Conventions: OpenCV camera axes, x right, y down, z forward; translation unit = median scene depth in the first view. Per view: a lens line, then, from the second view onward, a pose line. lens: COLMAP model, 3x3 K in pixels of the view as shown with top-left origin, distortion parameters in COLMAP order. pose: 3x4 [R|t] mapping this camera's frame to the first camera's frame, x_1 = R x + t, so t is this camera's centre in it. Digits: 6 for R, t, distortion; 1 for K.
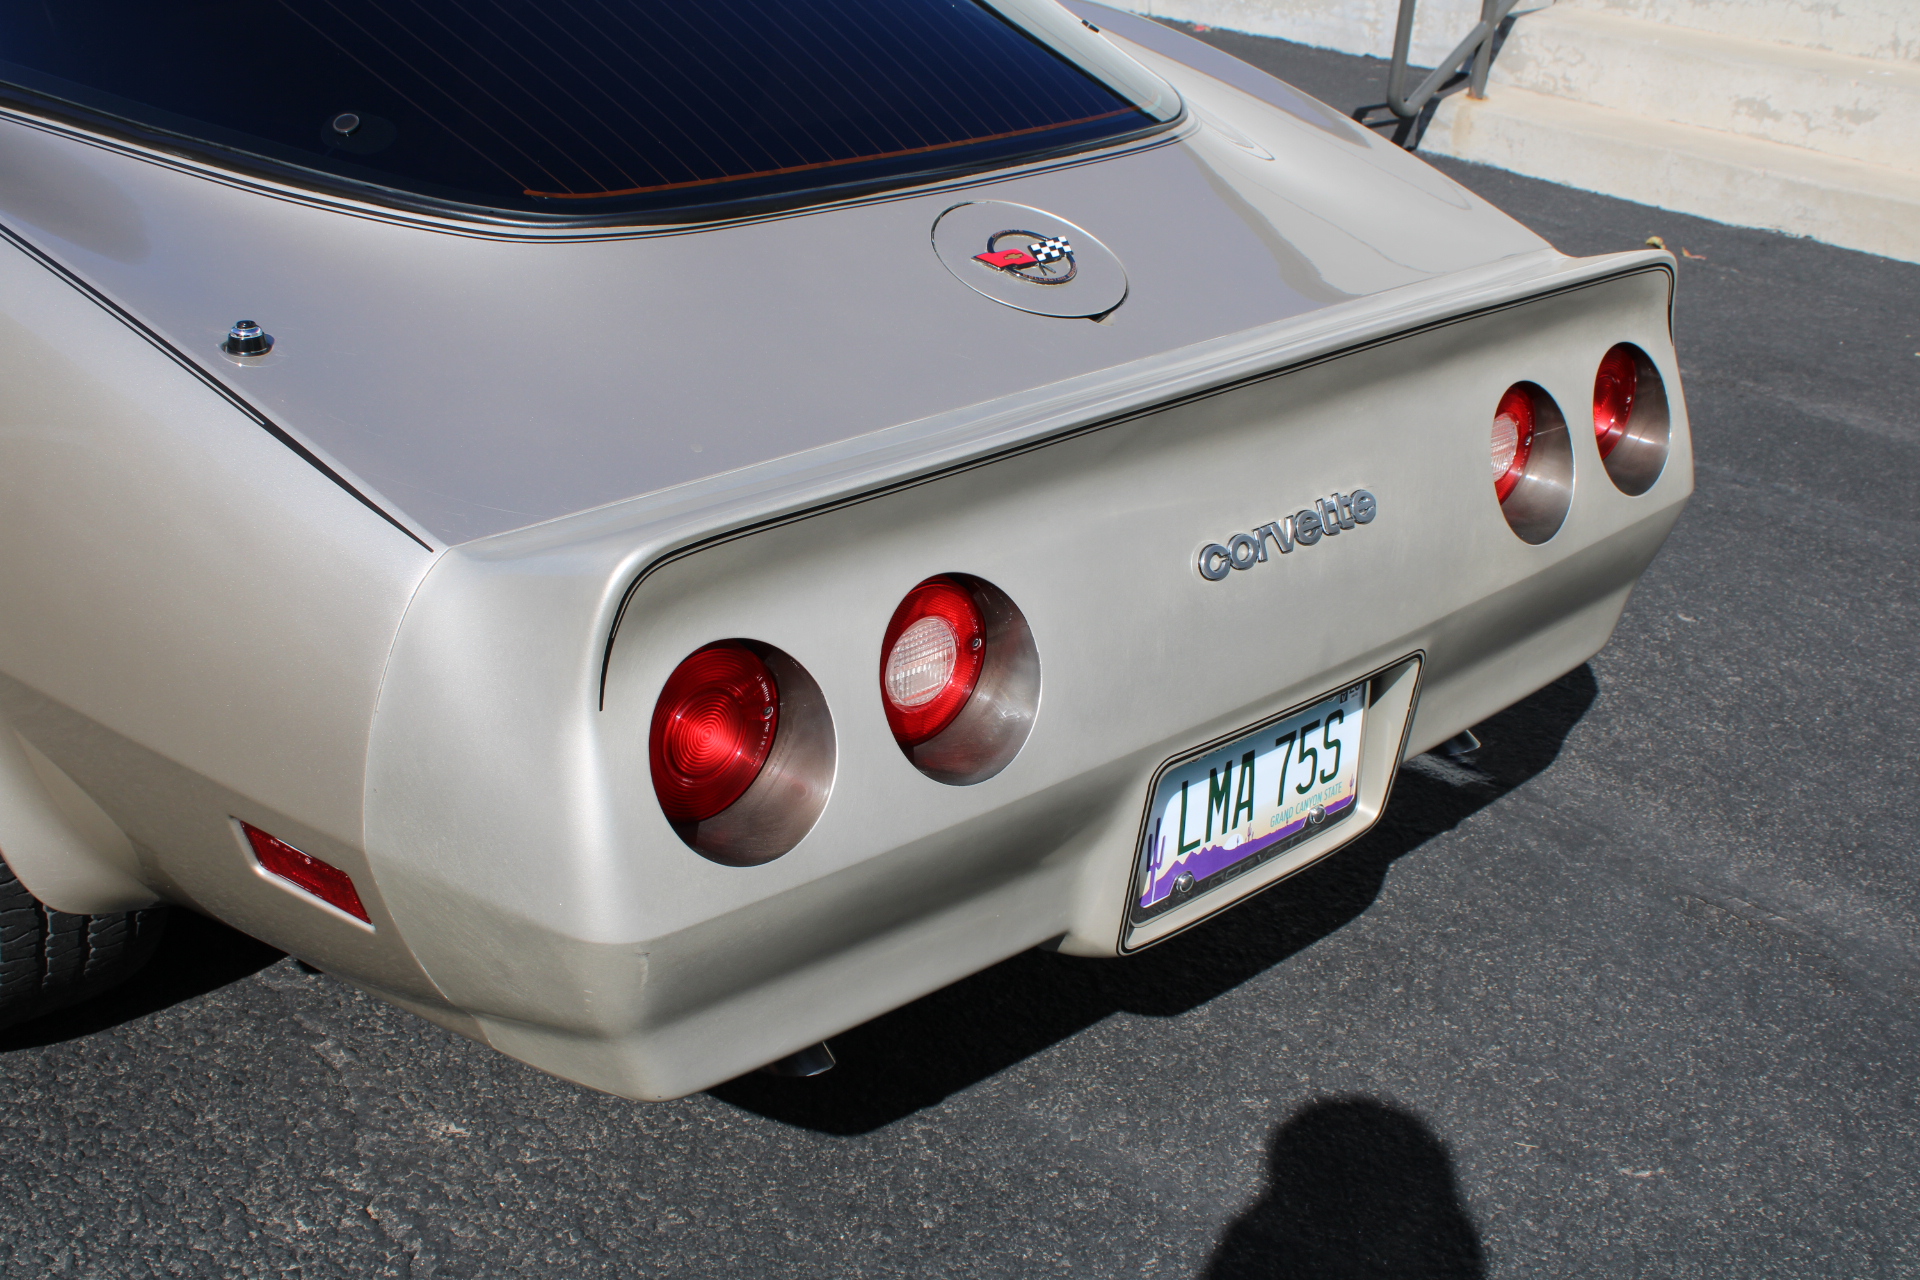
lens RADIAL K [[2160.6, 0, 948.6], [0, 2160.6, 647.1], [0, 0, 1]] dist [-0.080053, 0.088544]
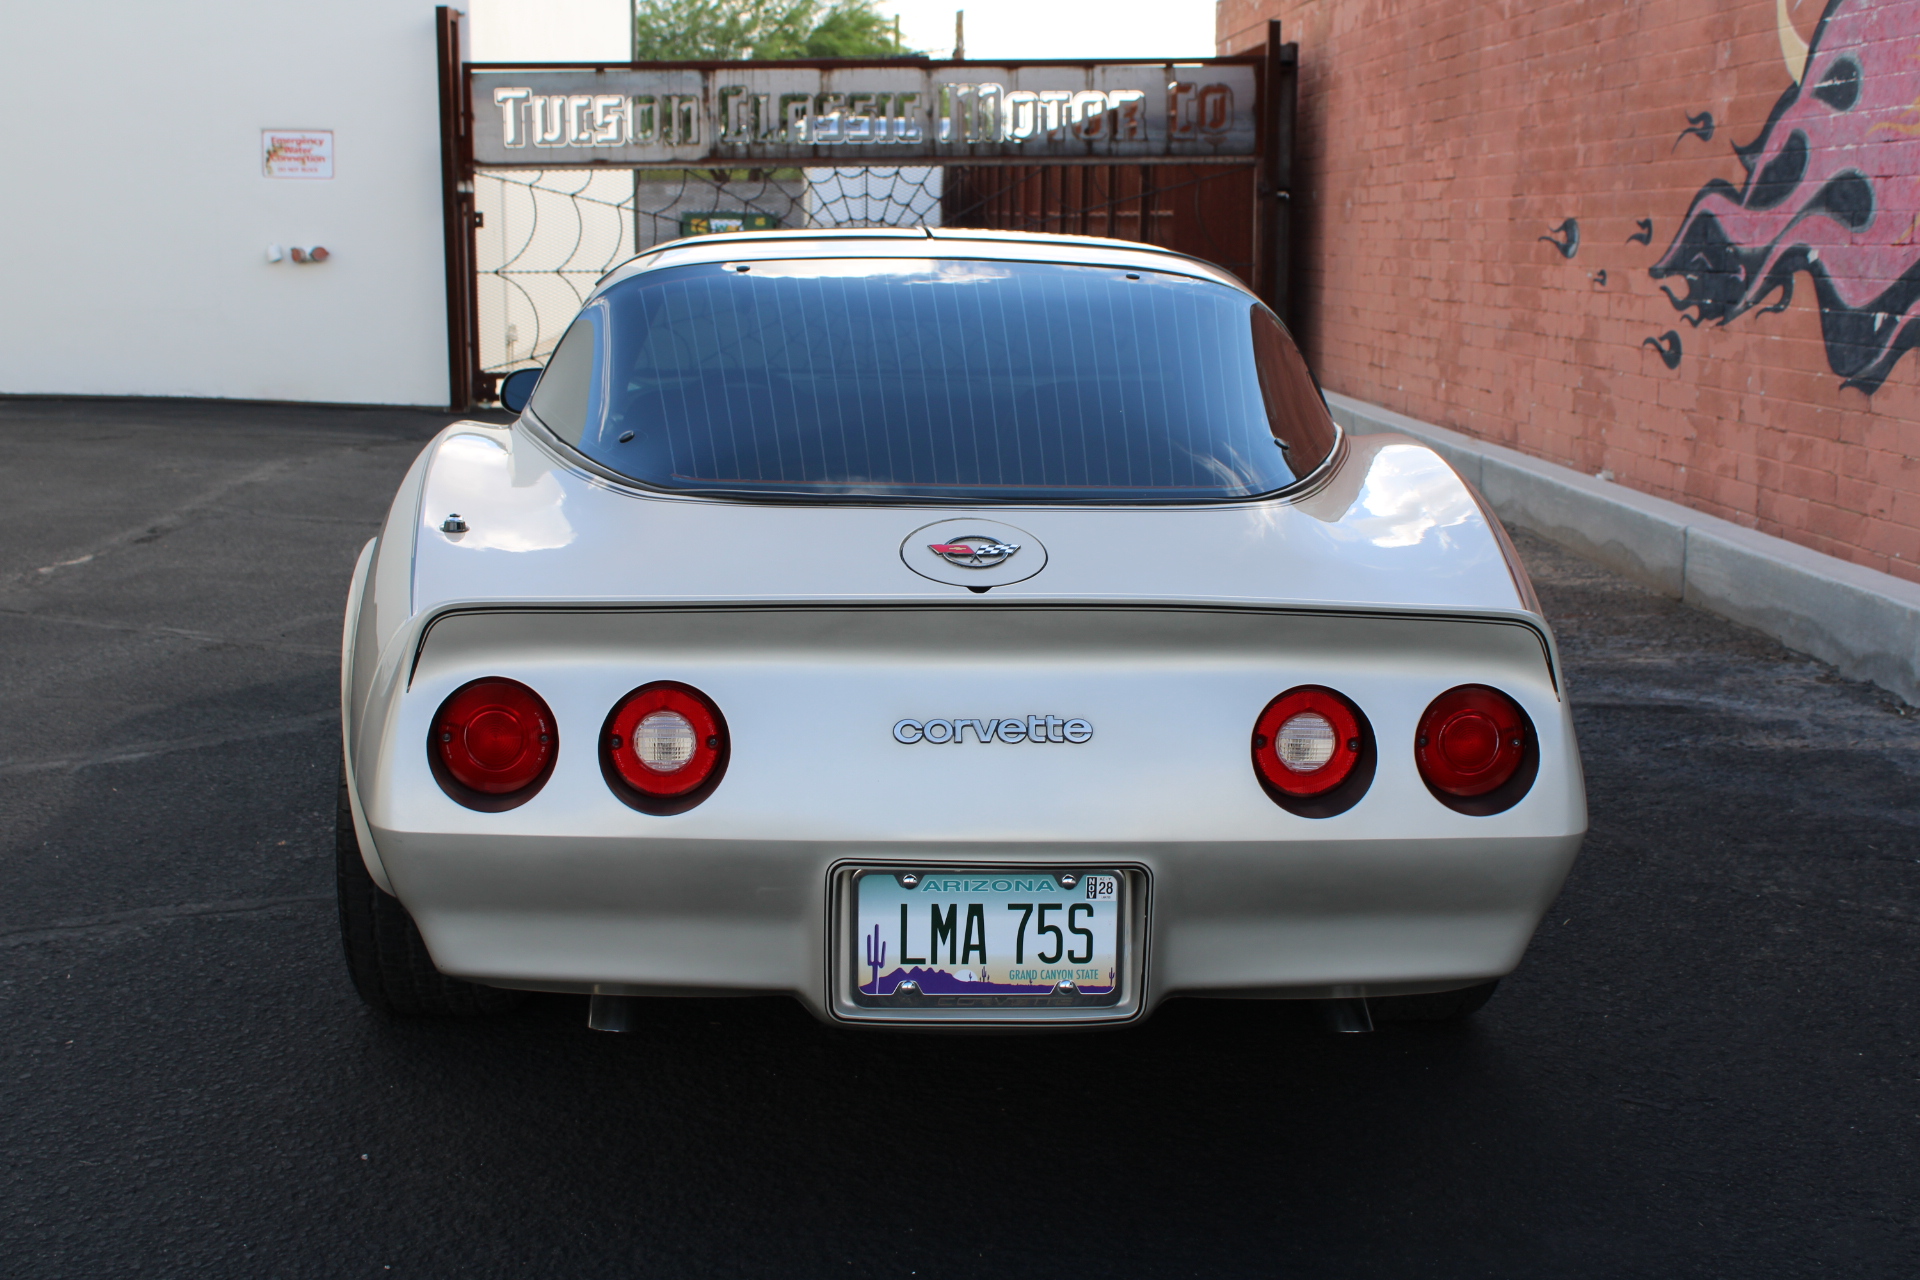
lens RADIAL K [[2337.4, 0, 952.0], [0, 2337.4, 658.1], [0, 0, 1]] dist [-0.065022, 0.081135]
pose [[0.774507, 0.085436, -0.626769, 0.996609], [-0.261030, 0.945708, -0.193647, 0.184391], [0.576197, 0.313586, 0.754759, -0.134423]]
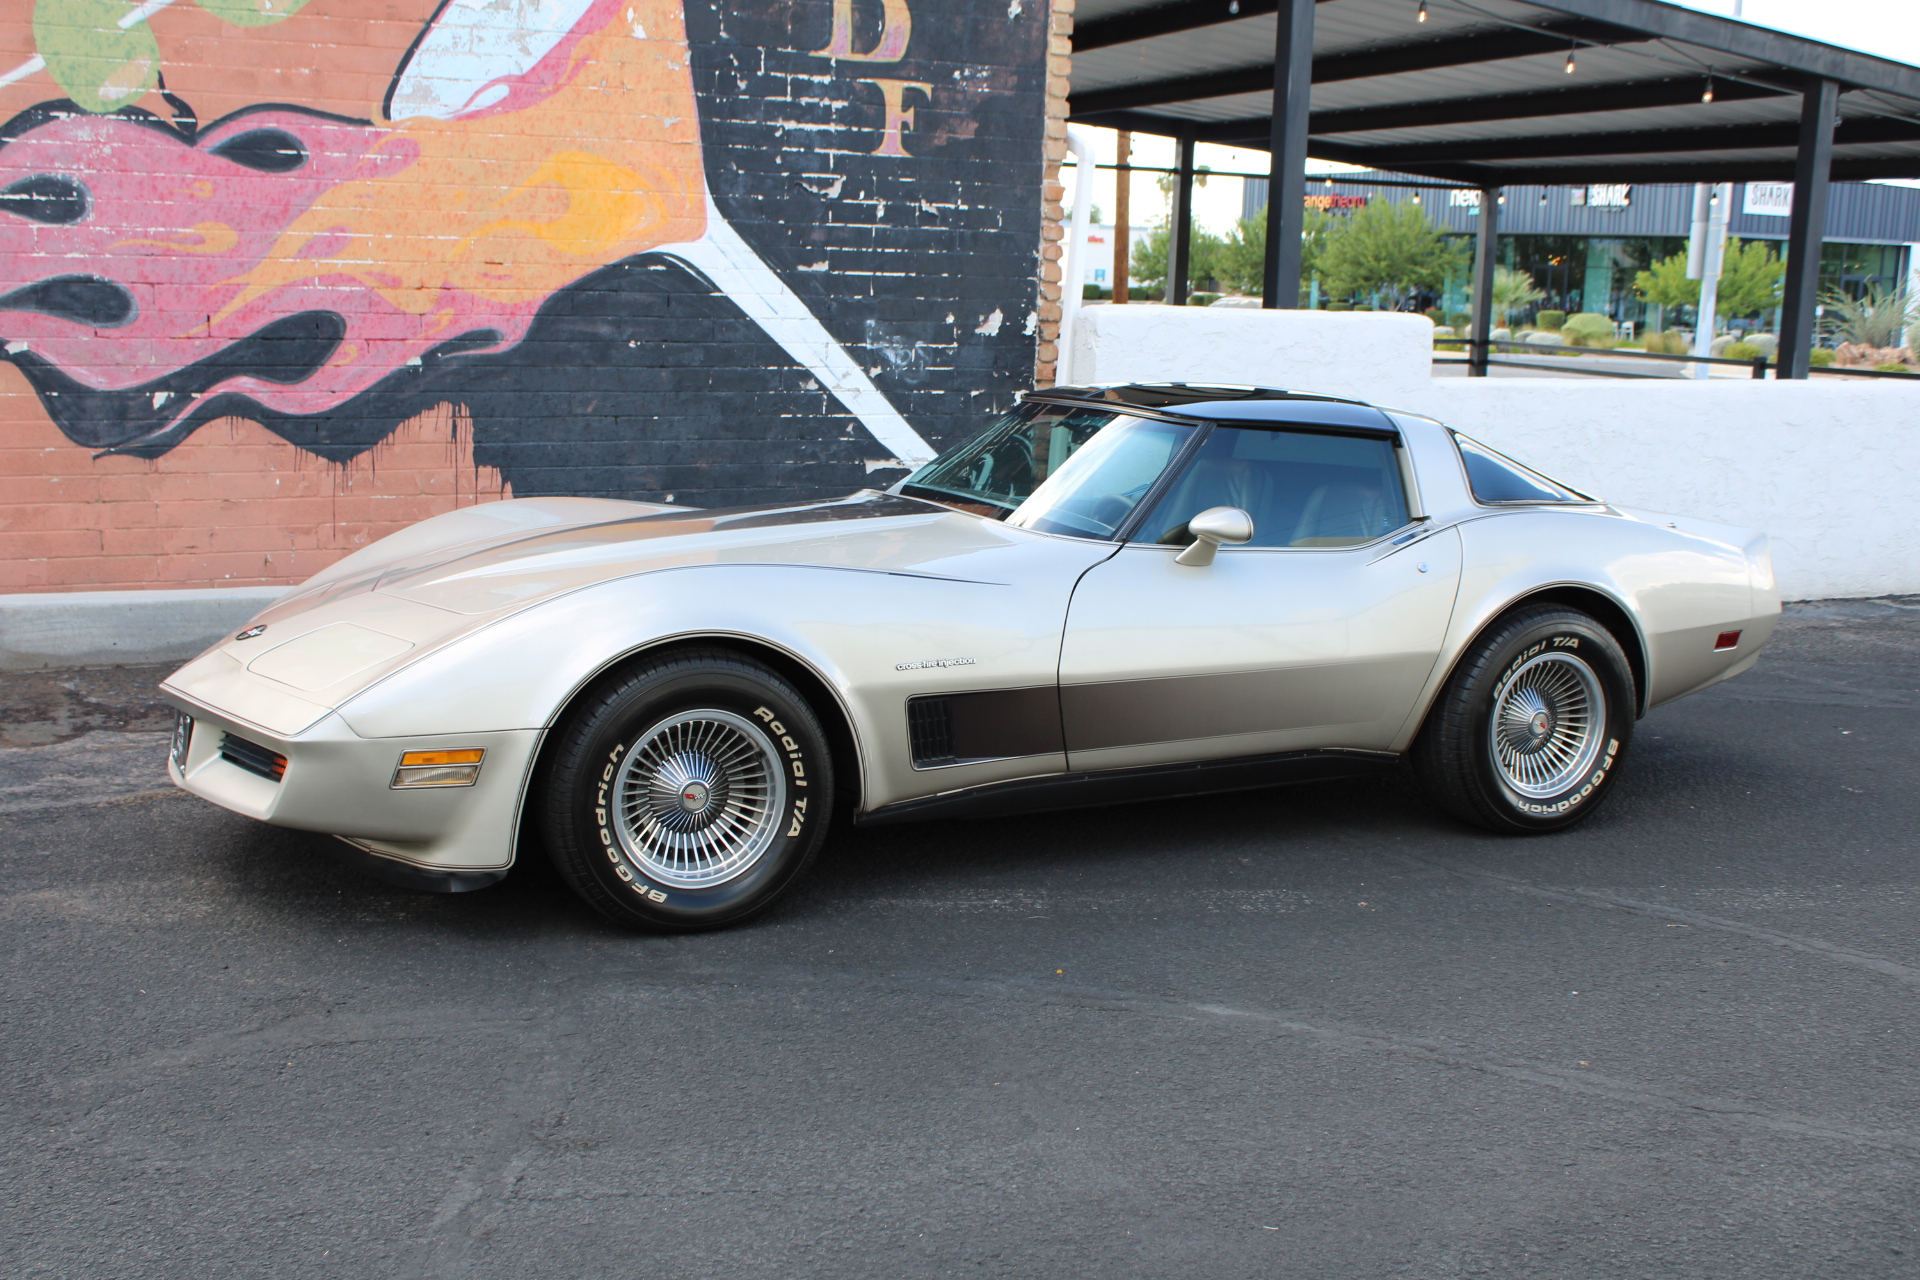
lens RADIAL K [[2035.8, 0, 922.4], [0, 2035.8, 636.8], [0, 0, 1]] dist [-0.116231, 0.147249]
pose [[0.298221, -0.191901, 0.935007, -3.681973], [0.399888, 0.914587, 0.060166, -0.647046], [-0.866691, 0.355955, 0.349488, 0.824792]]
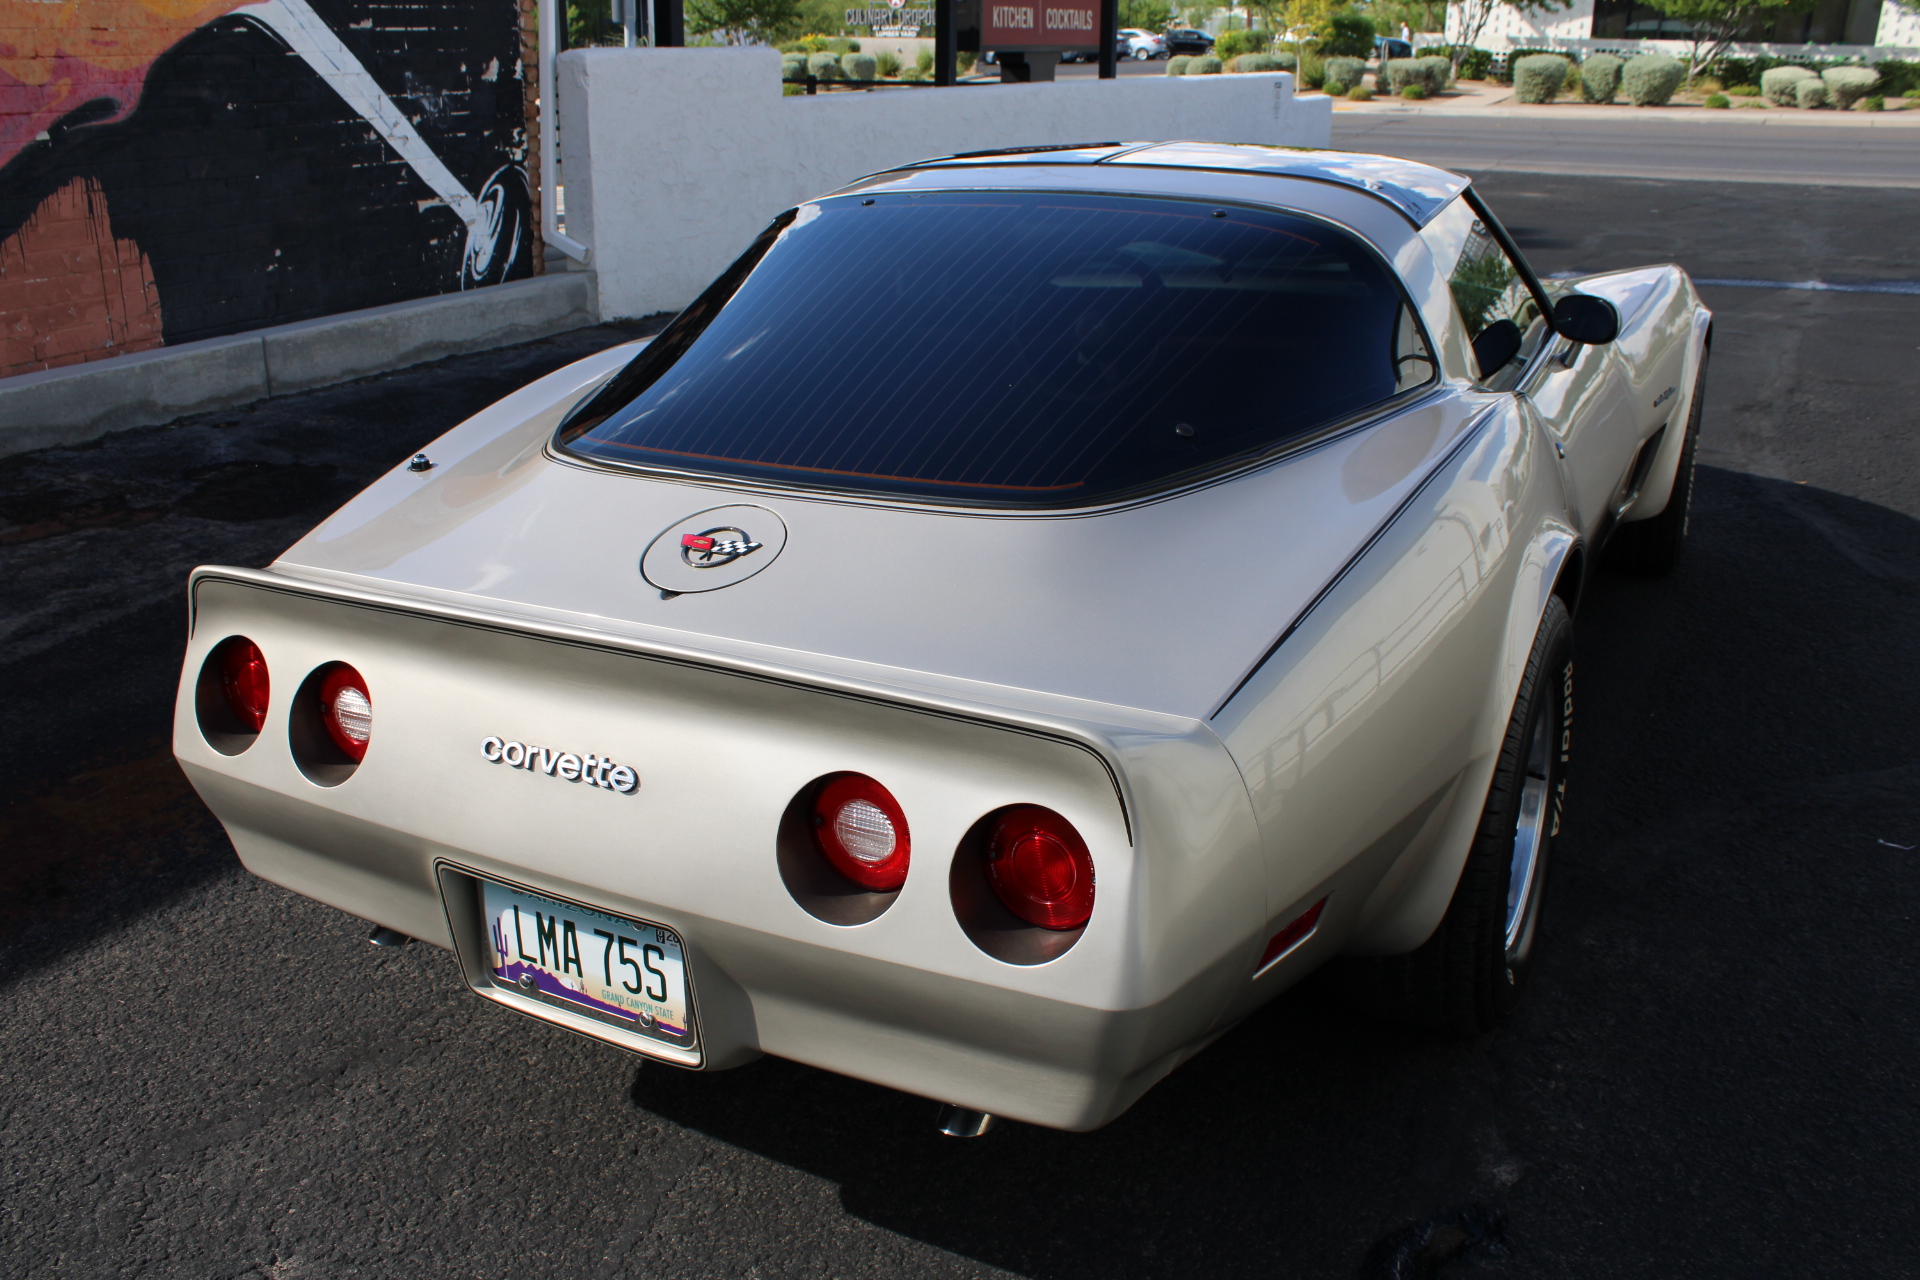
lens RADIAL K [[1635.0, 0, 949.2], [0, 1635.0, 646.0], [0, 0, 1]] dist [-0.164593, 0.143790]
pose [[-0.345693, -0.361990, 0.865713, -3.715058], [0.396245, 0.779984, 0.484370, -1.352661], [-0.850580, 0.510478, -0.126199, 2.395478]]
